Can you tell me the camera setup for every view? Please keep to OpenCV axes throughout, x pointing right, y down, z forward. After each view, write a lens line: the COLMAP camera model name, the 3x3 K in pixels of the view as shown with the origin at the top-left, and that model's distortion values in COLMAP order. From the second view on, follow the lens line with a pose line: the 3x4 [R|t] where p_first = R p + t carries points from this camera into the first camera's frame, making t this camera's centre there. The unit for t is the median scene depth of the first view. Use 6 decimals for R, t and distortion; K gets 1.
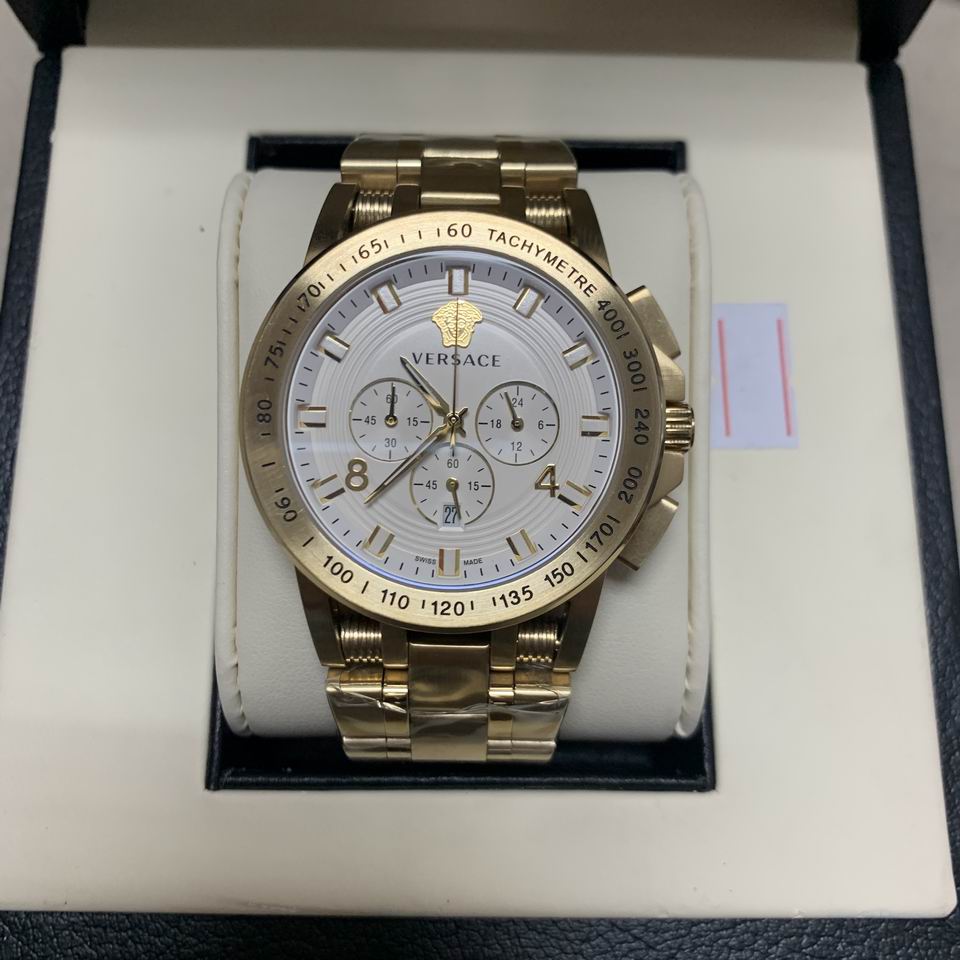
lens RADIAL K [[1019.5, 0, 480.0], [0, 1019.5, 480.0], [0, 0, 1]] dist [-0.016635, 0.007907]
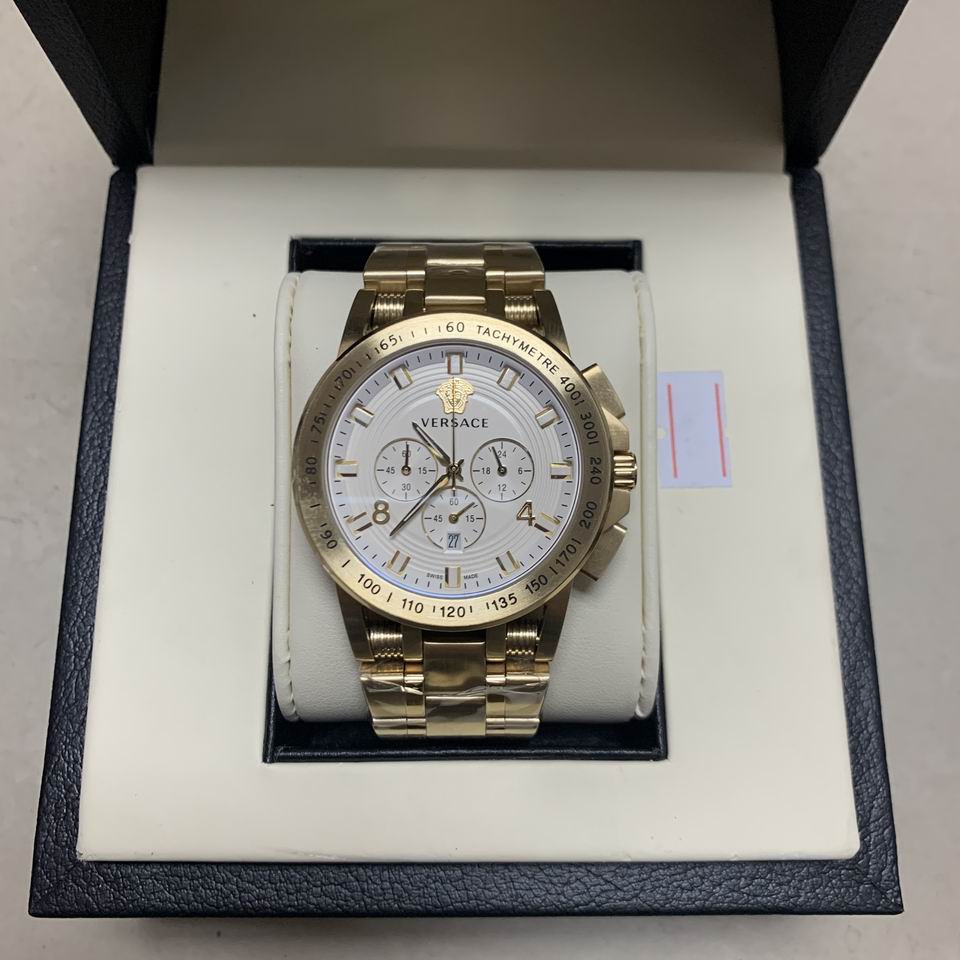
lens RADIAL K [[1022.8, 0, 480.4], [0, 1022.8, 474.1], [0, 0, 1]] dist [-0.020406, 0.008938]
pose [[0.999960, -0.008350, 0.003324, -0.001654], [0.008471, 0.999232, -0.038253, -0.001746], [-0.003002, 0.038280, 0.999263, -0.268338]]
